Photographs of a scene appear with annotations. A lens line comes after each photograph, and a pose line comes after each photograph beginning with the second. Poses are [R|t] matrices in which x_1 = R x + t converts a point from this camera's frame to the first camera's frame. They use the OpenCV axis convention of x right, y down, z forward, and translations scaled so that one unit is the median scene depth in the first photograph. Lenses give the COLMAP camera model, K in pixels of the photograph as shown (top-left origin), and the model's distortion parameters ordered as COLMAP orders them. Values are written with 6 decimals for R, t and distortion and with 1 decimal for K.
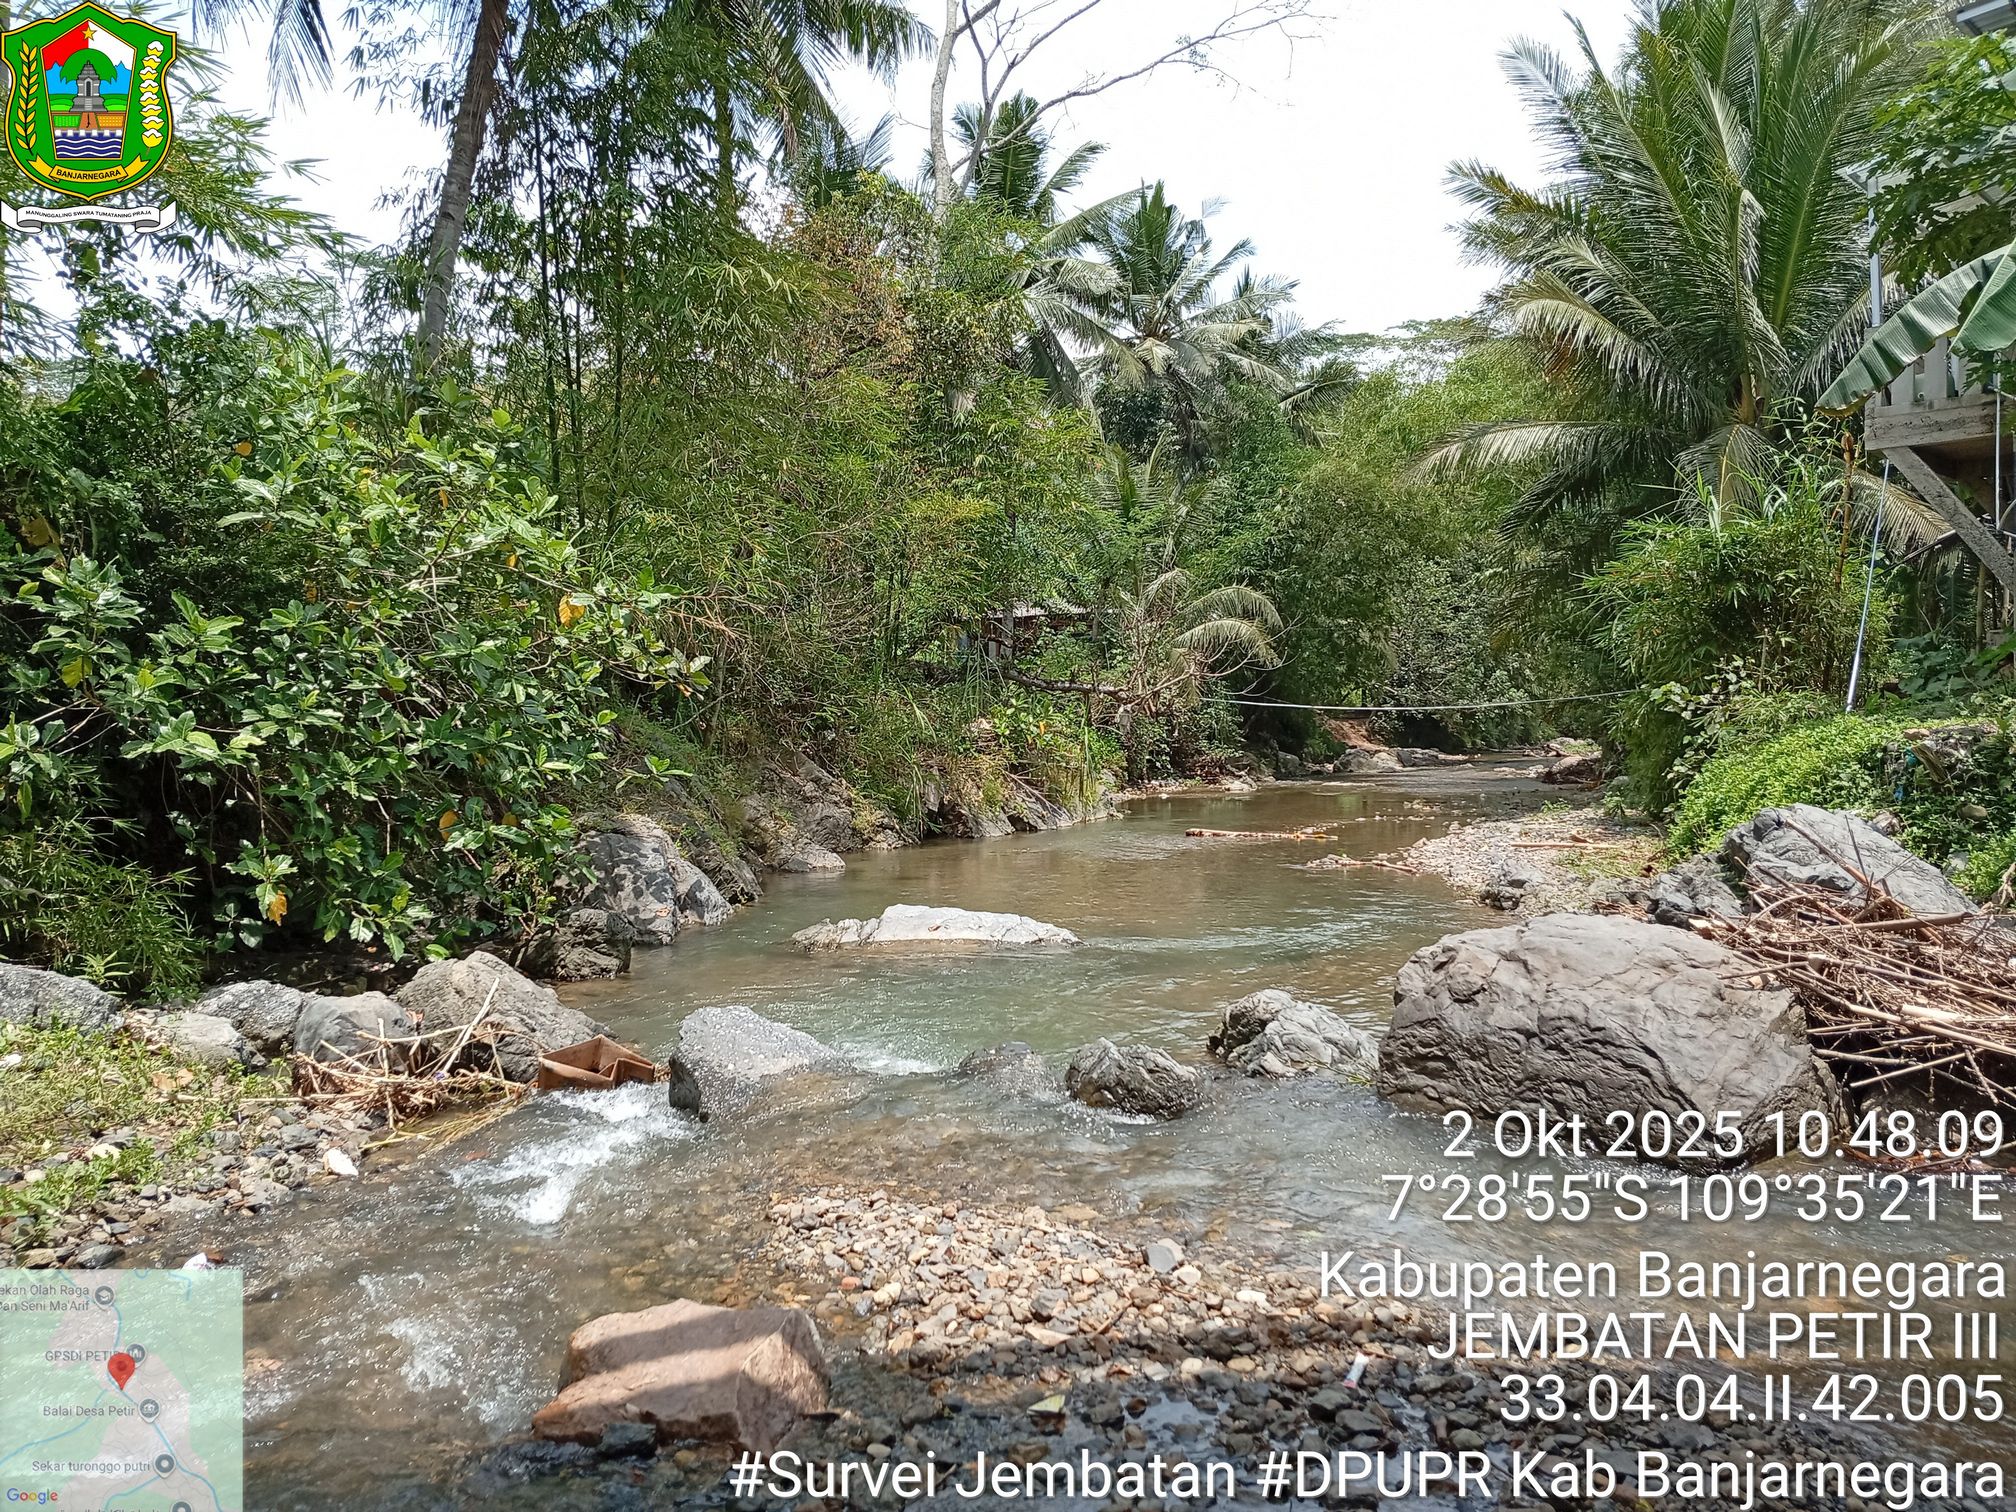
lens RADIAL K [[1553.6, 0, 974.8], [0, 1553.6, 753.6], [0, 0, 1]] dist [0.003745, -0.065392]
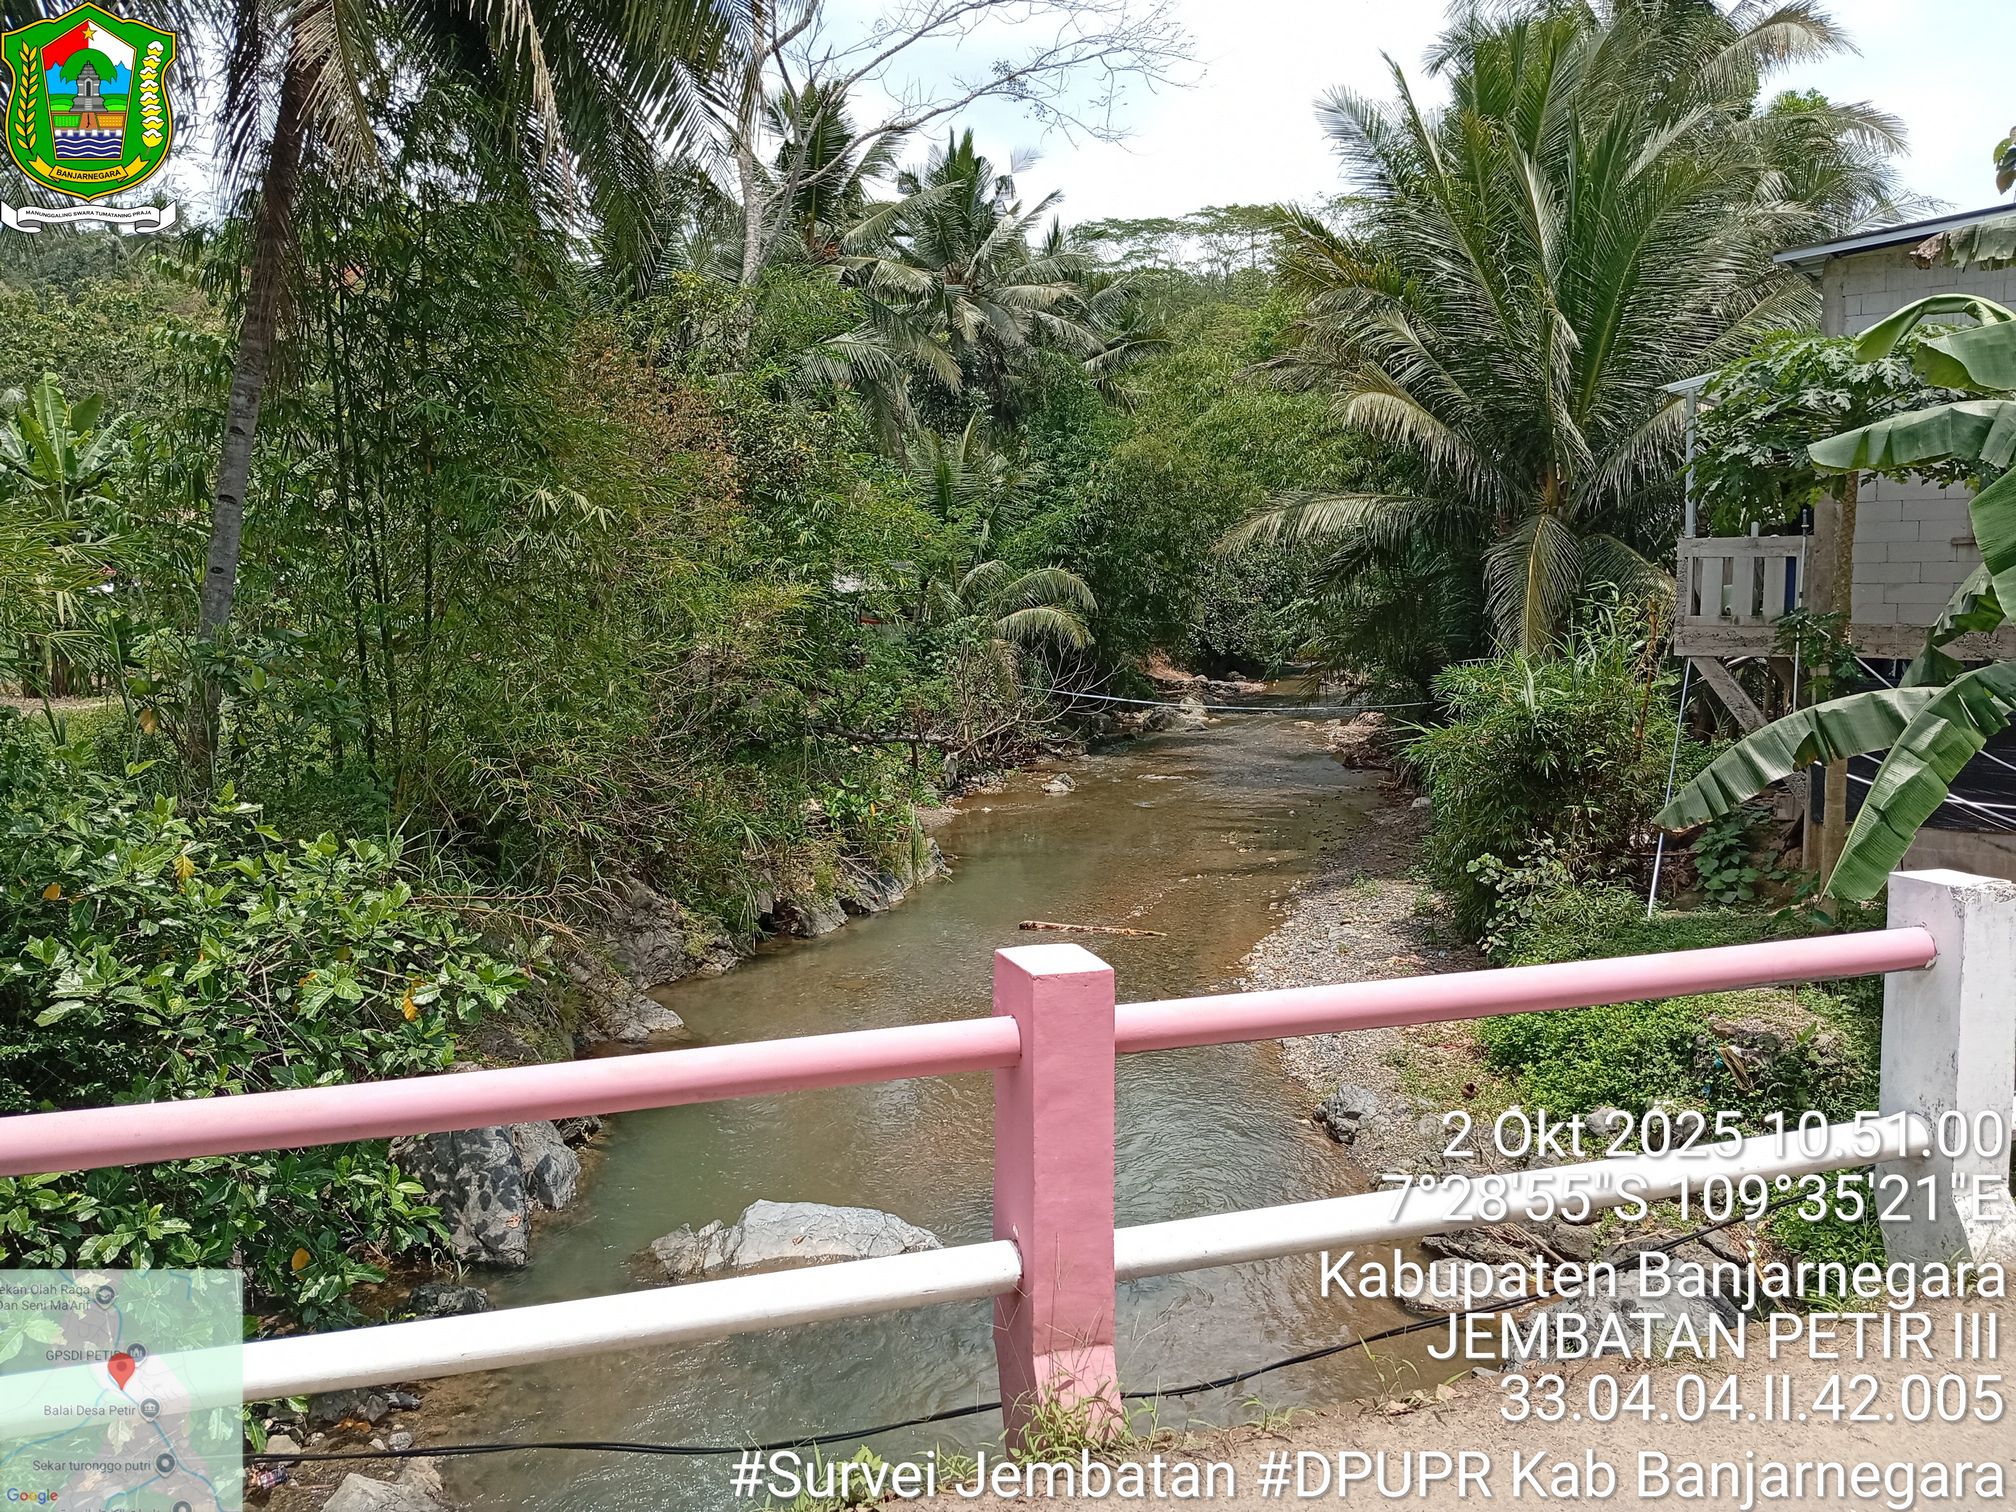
lens RADIAL K [[1553.7, 0, 1008.0], [0, 1553.7, 756.0], [0, 0, 1]] dist [0.037892, -0.113162]
pose [[0.988952, -0.024428, 0.146208, -0.013999], [0.011102, 0.995764, 0.091275, -0.126328], [-0.147818, -0.088644, 0.985034, 0.010114]]
